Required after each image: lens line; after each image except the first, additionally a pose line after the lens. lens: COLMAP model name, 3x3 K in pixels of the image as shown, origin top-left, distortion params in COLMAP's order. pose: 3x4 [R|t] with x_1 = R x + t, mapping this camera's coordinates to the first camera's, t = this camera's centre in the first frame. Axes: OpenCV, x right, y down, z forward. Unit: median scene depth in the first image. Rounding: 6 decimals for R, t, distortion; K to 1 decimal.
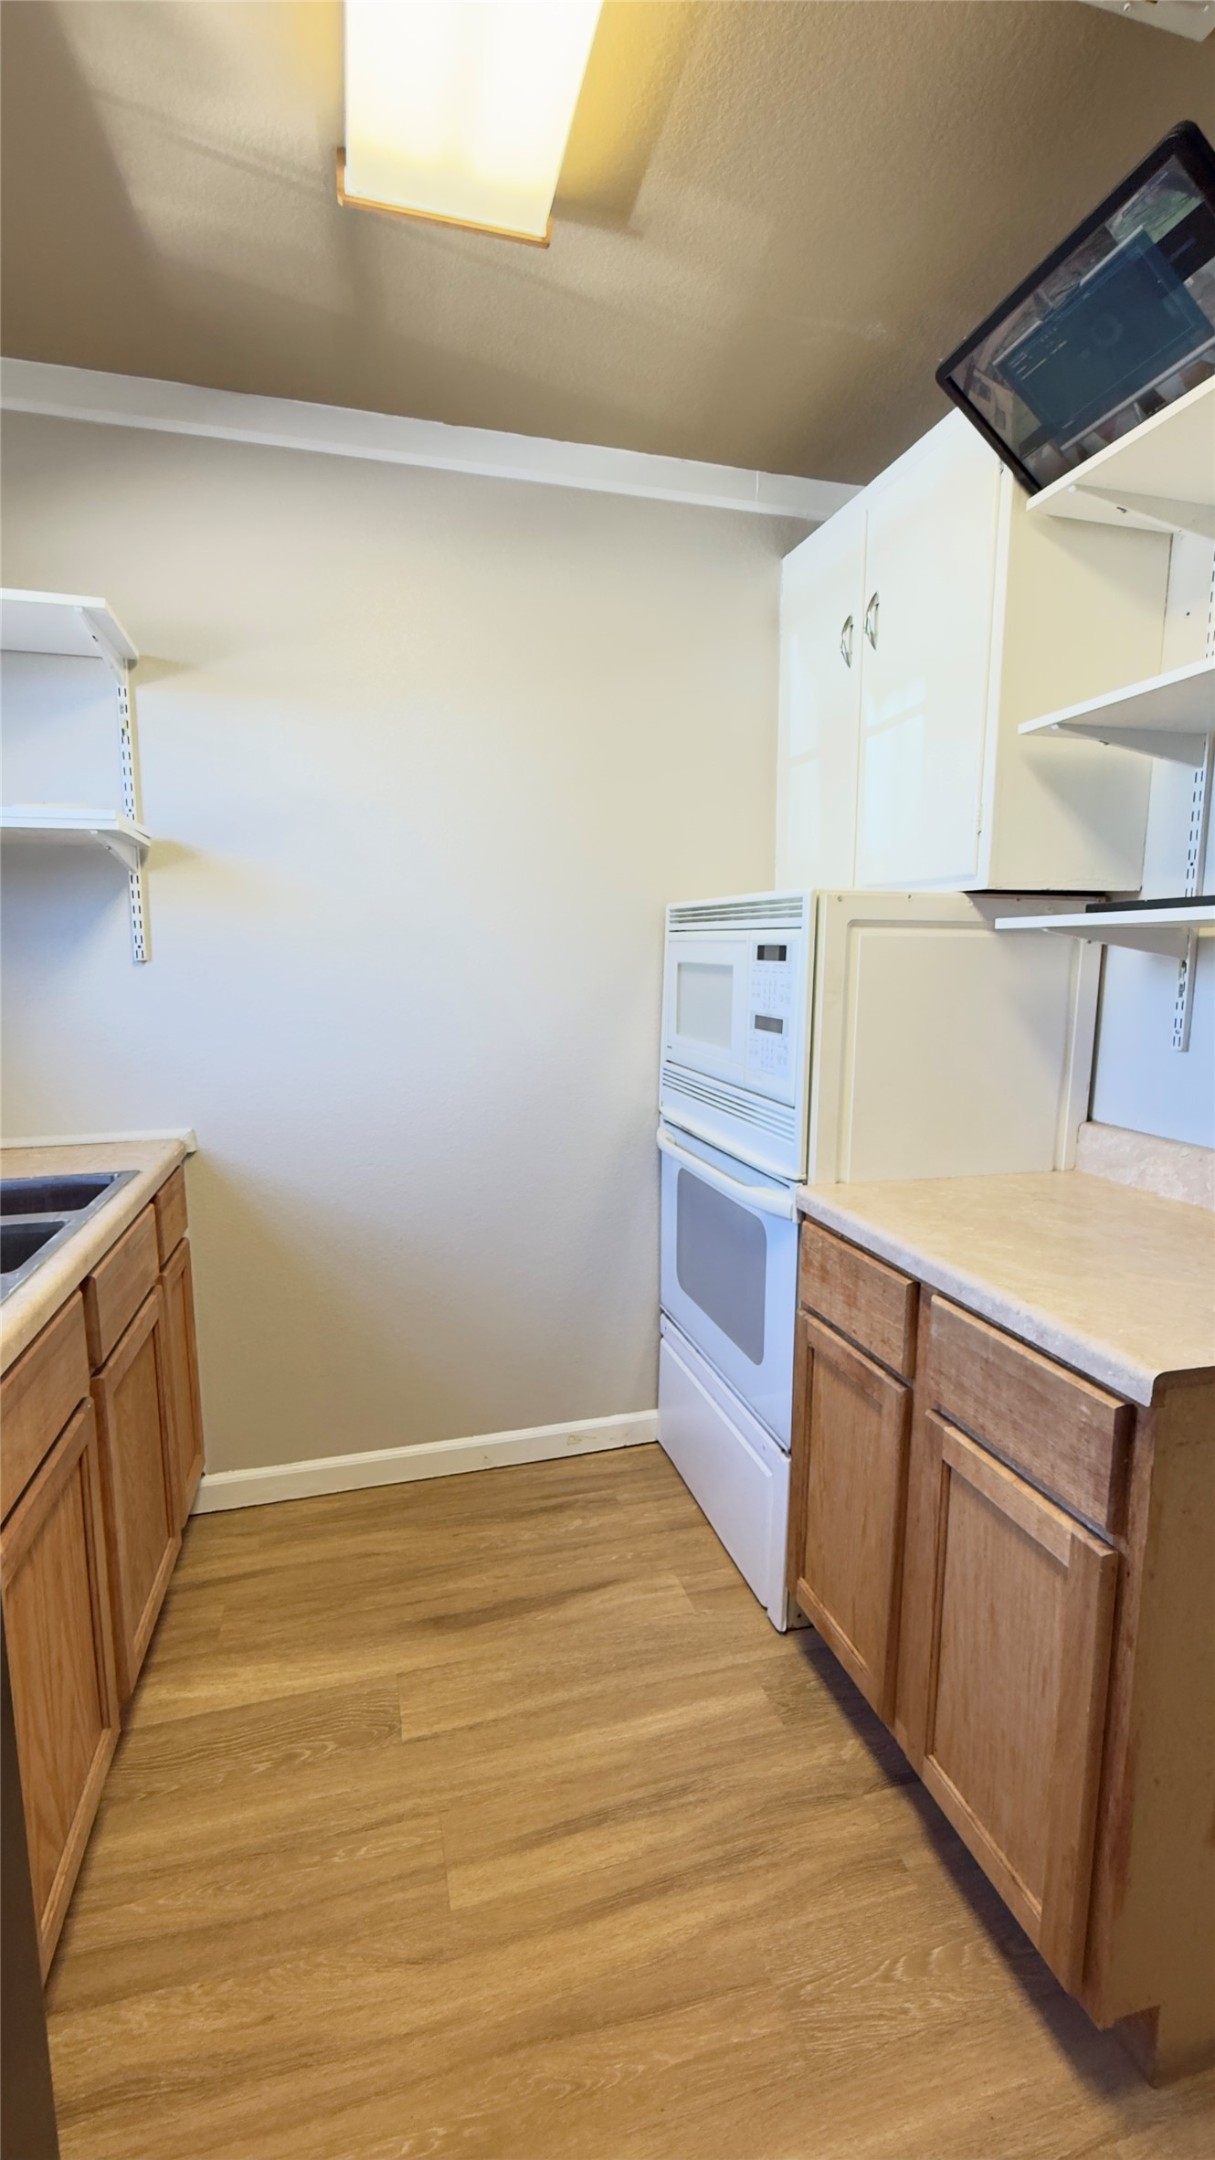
lens RADIAL K [[933.5, 0, 607.5], [0, 933.5, 1080.0], [0, 0, 1]] dist [0.000483, 0.000185]
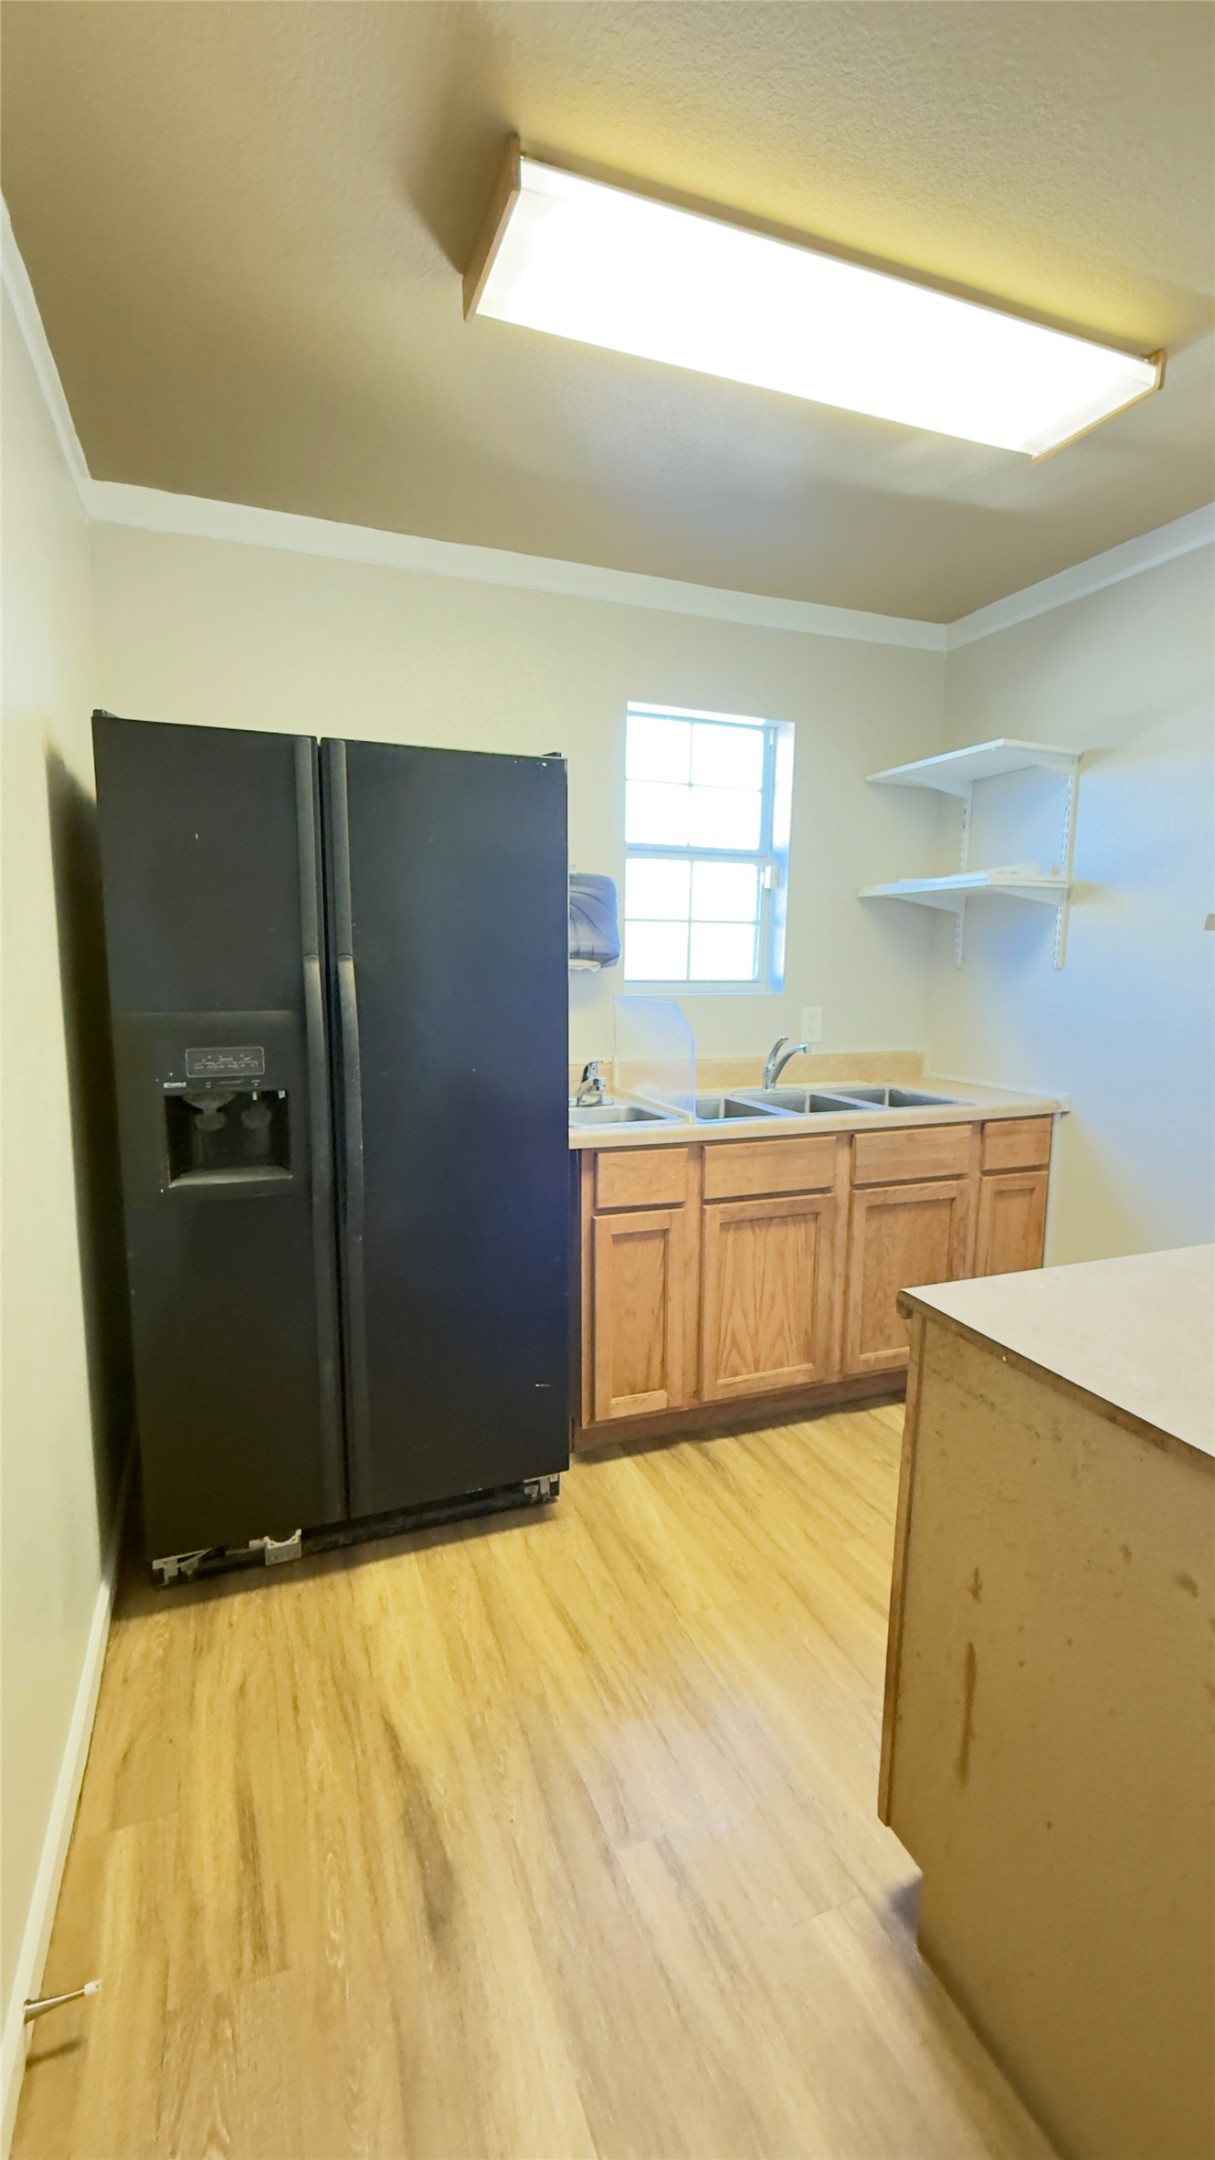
lens RADIAL K [[933.5, 0, 607.5], [0, 933.5, 1080.0], [0, 0, 1]] dist [0.000483, 0.000185]
pose [[0.107346, 0.136415, -0.984819, 1.318638], [-0.146719, 0.981871, 0.120014, -0.052602], [0.983336, 0.131609, 0.125414, 0.285534]]
